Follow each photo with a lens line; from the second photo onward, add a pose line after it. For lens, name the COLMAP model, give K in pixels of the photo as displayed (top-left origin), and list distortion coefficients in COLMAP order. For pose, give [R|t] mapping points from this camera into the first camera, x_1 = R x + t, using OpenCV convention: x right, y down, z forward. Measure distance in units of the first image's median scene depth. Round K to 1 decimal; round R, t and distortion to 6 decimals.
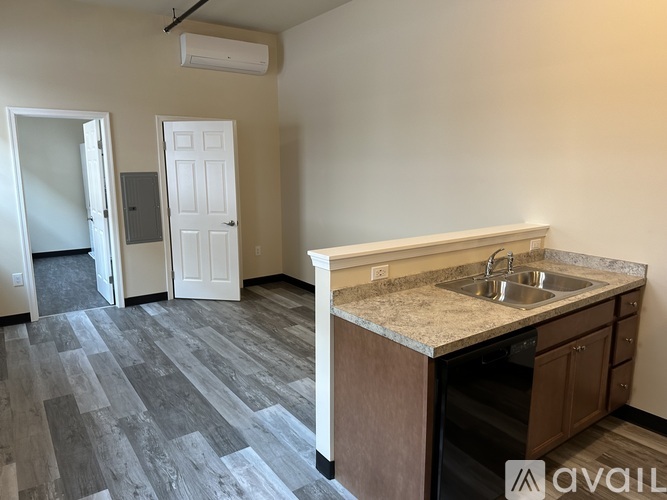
lens RADIAL K [[477.9, 0, 335.3], [0, 477.9, 249.2], [0, 0, 1]] dist [0.048636, -0.037037]
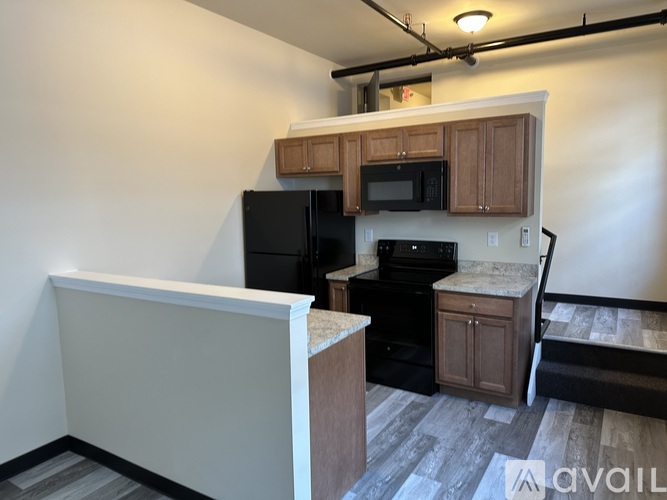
lens RADIAL K [[477.9, 0, 335.4], [0, 477.9, 250.8], [0, 0, 1]] dist [0.048636, -0.037037]
pose [[-0.380871, -0.090532, 0.920185, -0.975267], [0.200875, 0.963324, 0.177920, -0.257569], [-0.902544, 0.252607, -0.348717, 1.310969]]
